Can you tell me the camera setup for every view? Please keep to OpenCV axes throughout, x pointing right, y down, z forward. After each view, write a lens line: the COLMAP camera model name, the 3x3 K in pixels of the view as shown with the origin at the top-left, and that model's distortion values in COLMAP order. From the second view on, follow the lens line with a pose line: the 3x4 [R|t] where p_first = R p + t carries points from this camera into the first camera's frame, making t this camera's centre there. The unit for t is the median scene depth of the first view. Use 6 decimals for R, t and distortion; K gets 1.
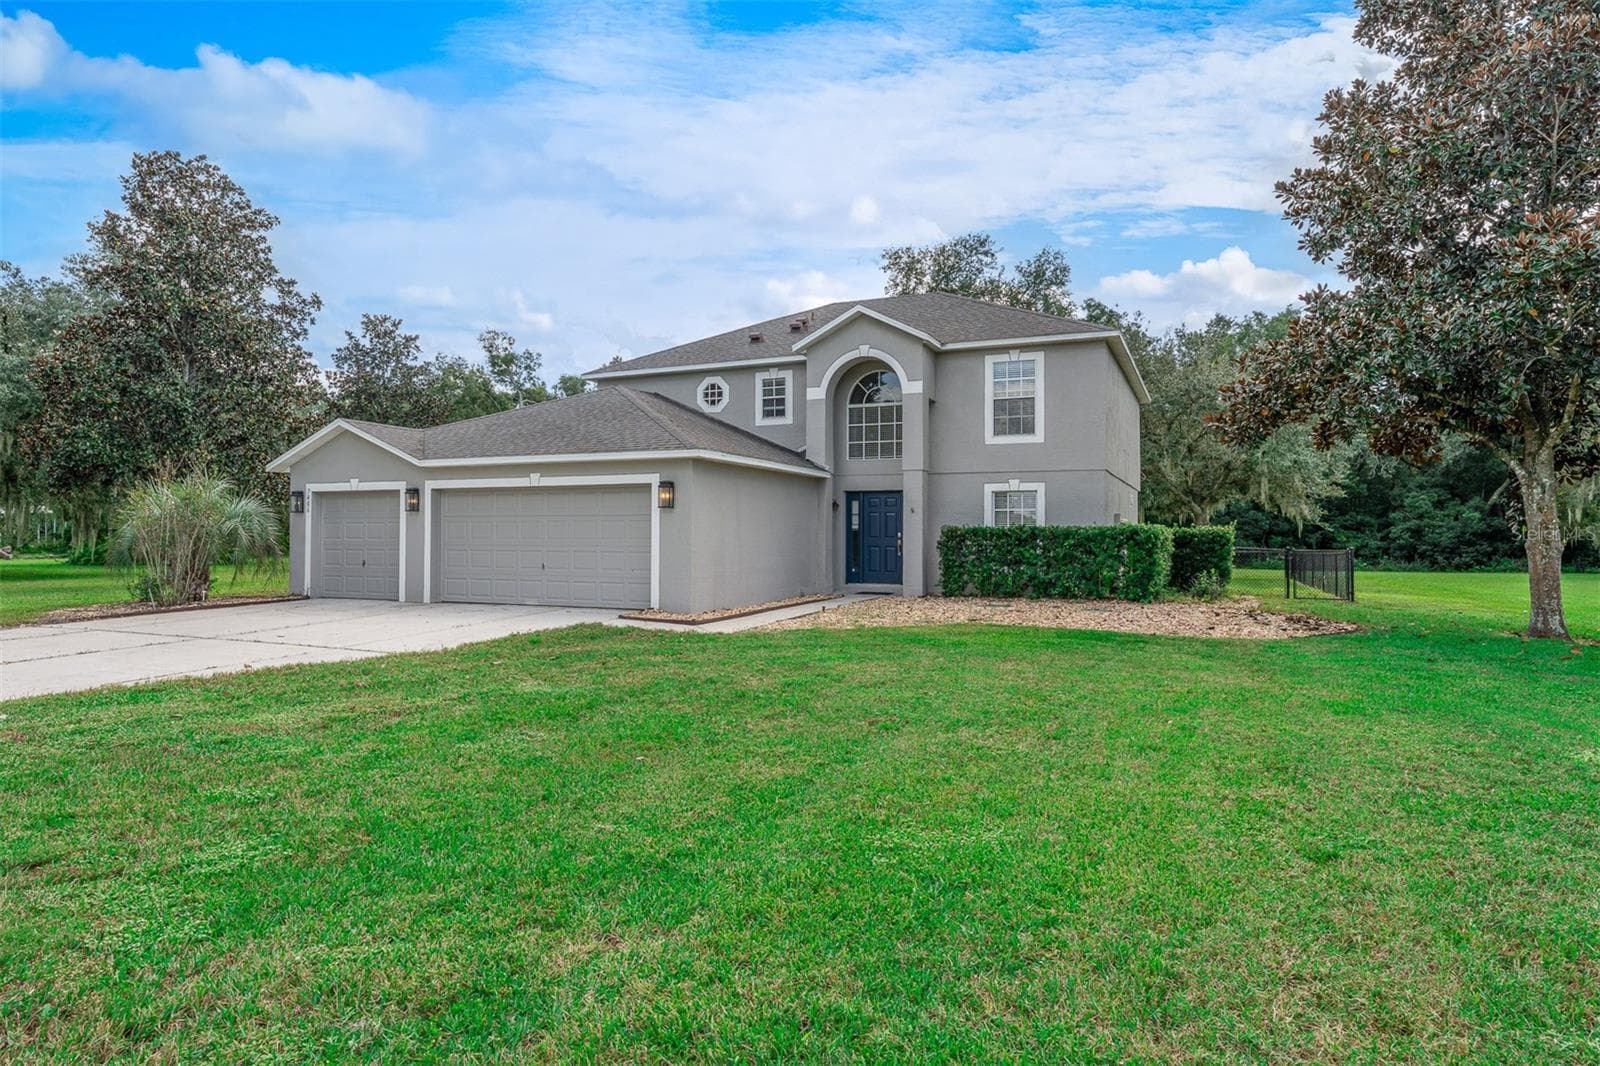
lens RADIAL K [[957.5, 0, 781.3], [0, 957.5, 532.6], [0, 0, 1]] dist [-0.005956, -0.000621]
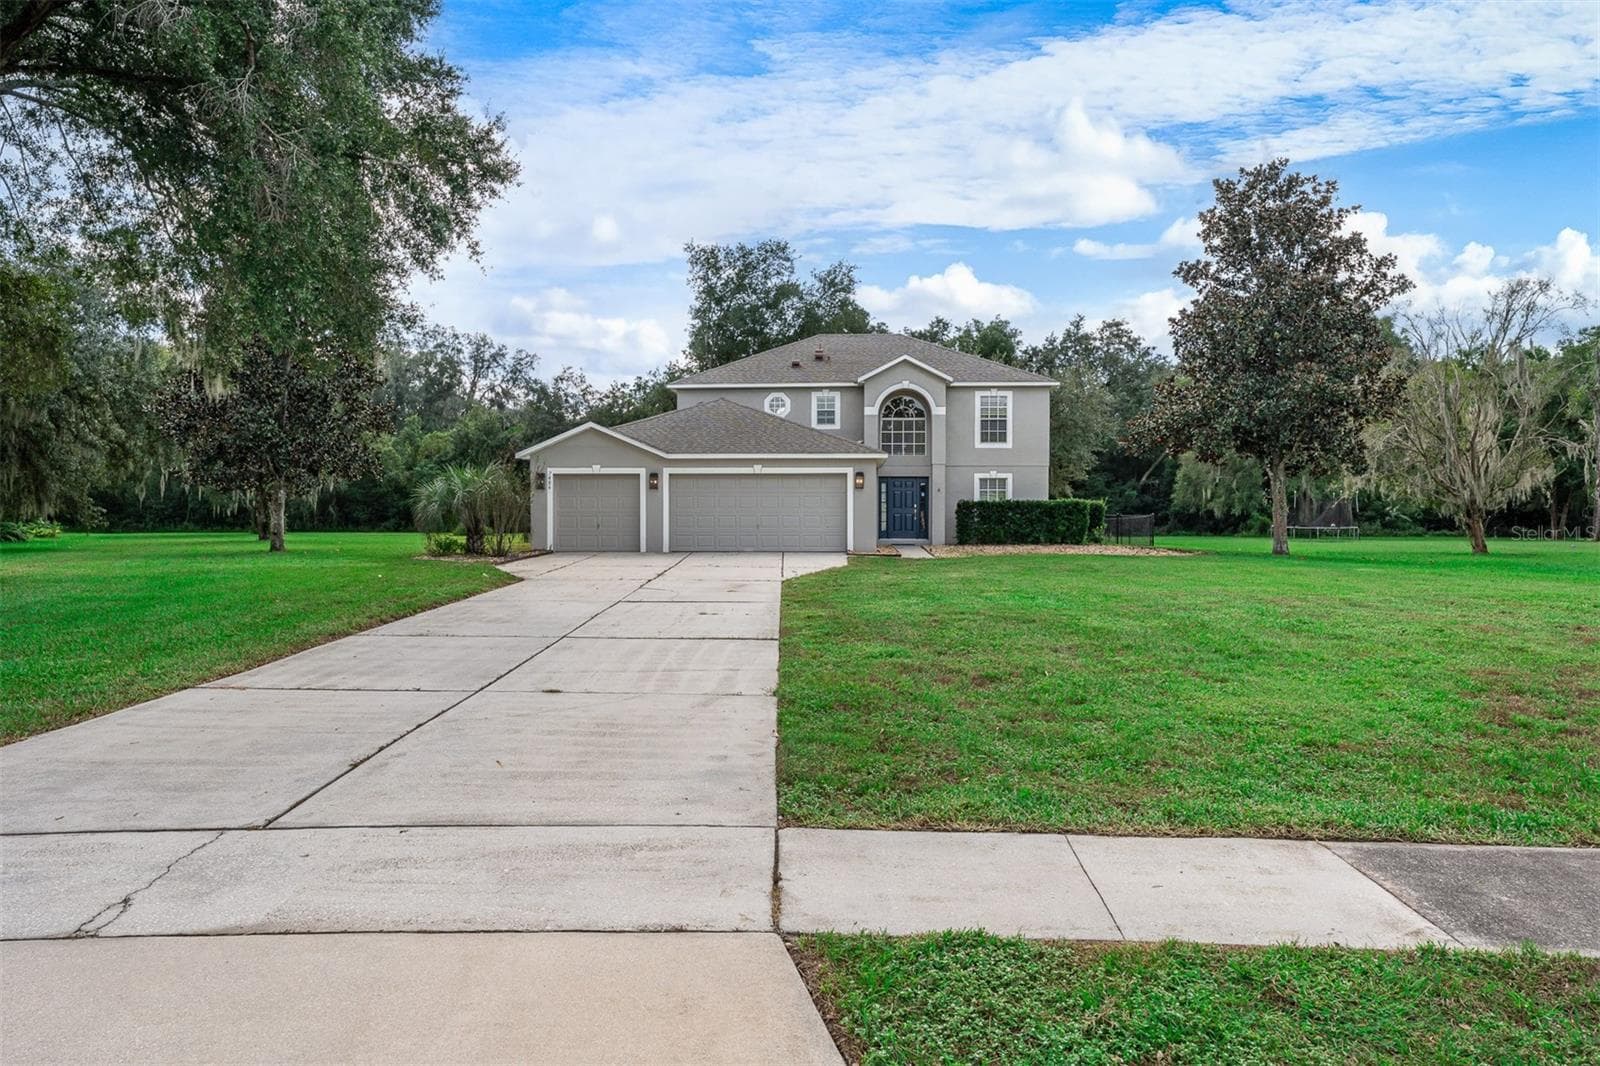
lens RADIAL K [[1057.8, 0, 800.0], [0, 1057.8, 533.0], [0, 0, 1]] dist [-0.034091, 0.174469]
pose [[0.929359, -0.009312, 0.369059, -0.693916], [0.000802, 0.999730, 0.023206, 0.006208], [-0.369176, -0.021271, 0.929116, -0.502022]]
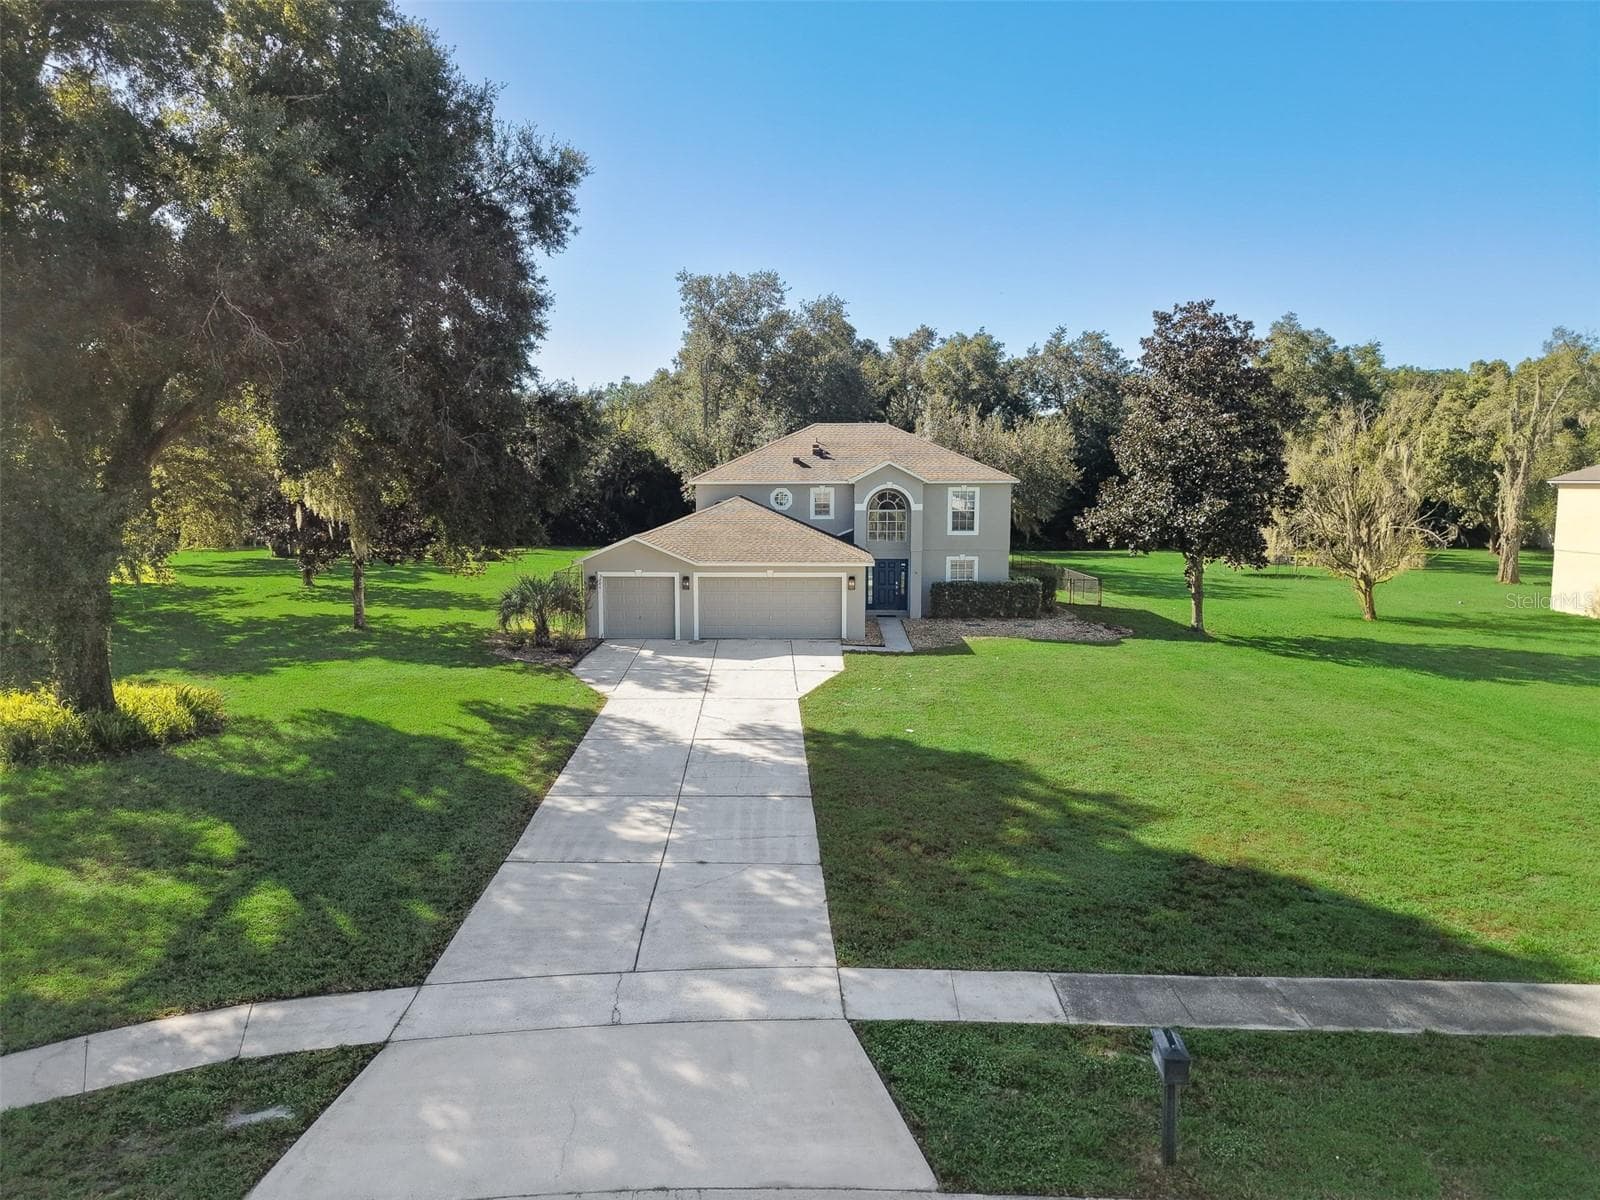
lens RADIAL K [[1081.1, 0, 800.0], [0, 1081.1, 600.0], [0, 0, 1]] dist [0.107992, -0.101542]
pose [[0.922522, -0.045826, 0.383215, -0.868853], [0.001567, 0.993362, 0.115017, -0.211629], [-0.385942, -0.105505, 0.916470, -0.836902]]
